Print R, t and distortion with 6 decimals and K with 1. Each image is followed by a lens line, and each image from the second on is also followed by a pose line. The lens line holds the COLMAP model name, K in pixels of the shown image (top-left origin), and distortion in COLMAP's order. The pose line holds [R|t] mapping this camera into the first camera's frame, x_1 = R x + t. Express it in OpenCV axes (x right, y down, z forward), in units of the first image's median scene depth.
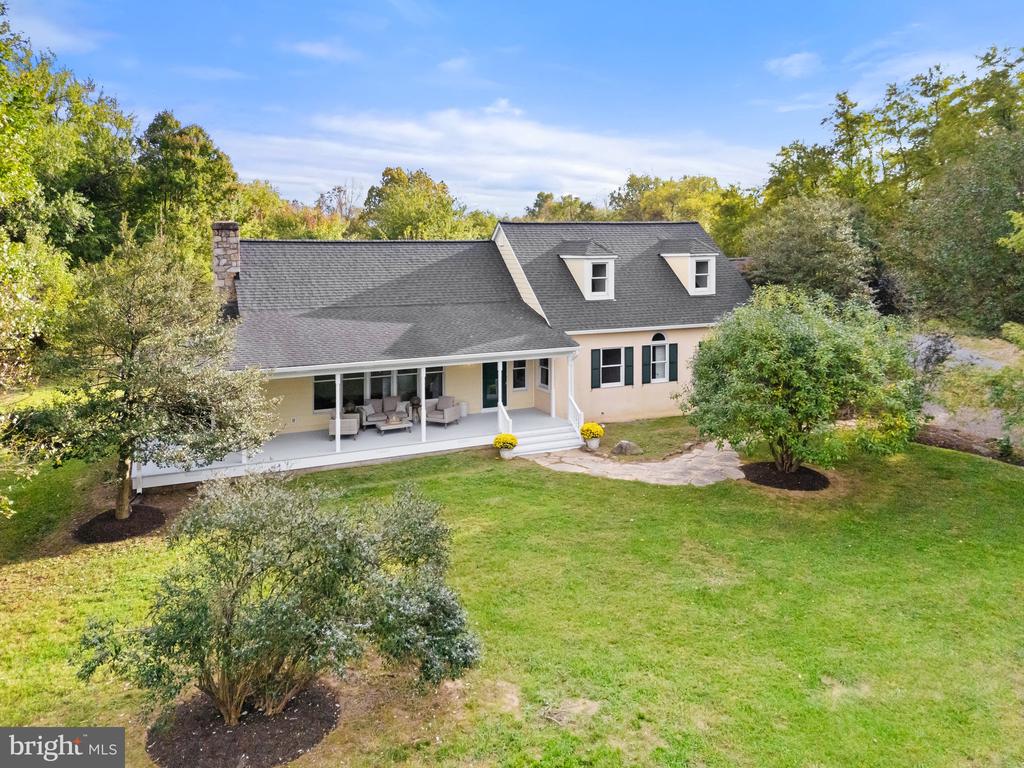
lens RADIAL K [[786.8, 0, 522.6], [0, 786.8, 245.7], [0, 0, 1]] dist [0.039225, -0.014421]
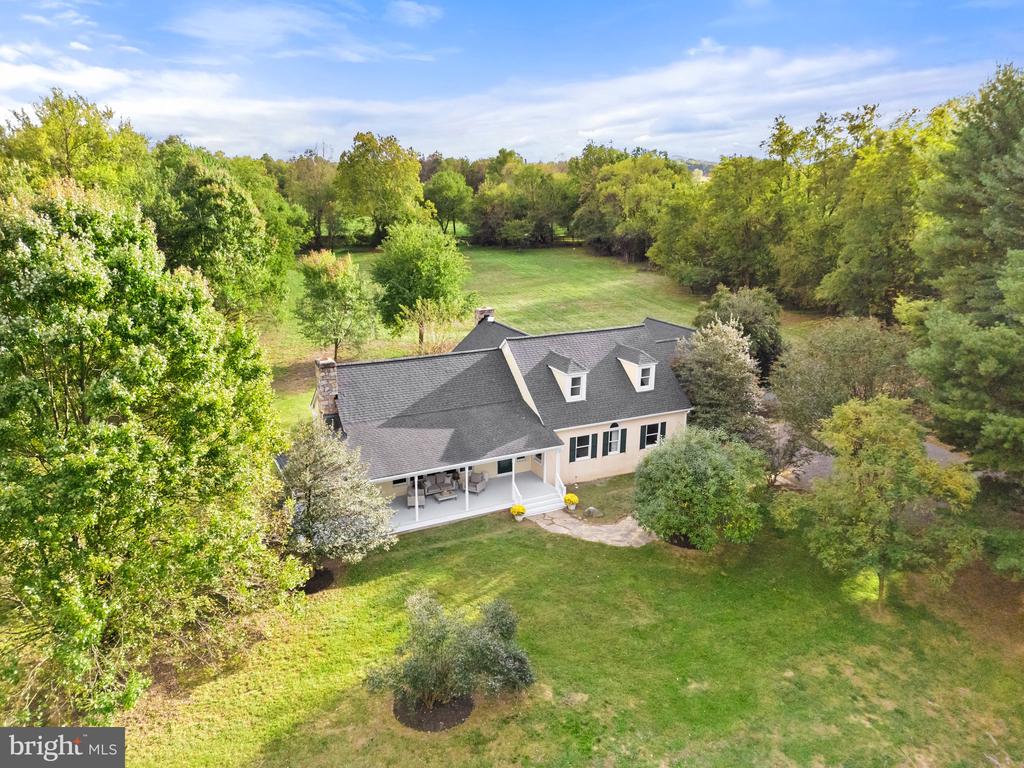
lens RADIAL K [[753.5, 0, 514.0], [0, 753.5, 347.6], [0, 0, 1]] dist [0.071123, -0.074537]
pose [[0.998657, 0.005102, 0.051559, -0.116993], [-0.016581, 0.974278, 0.224740, -0.442111], [-0.049086, -0.225293, 0.973054, -0.444032]]
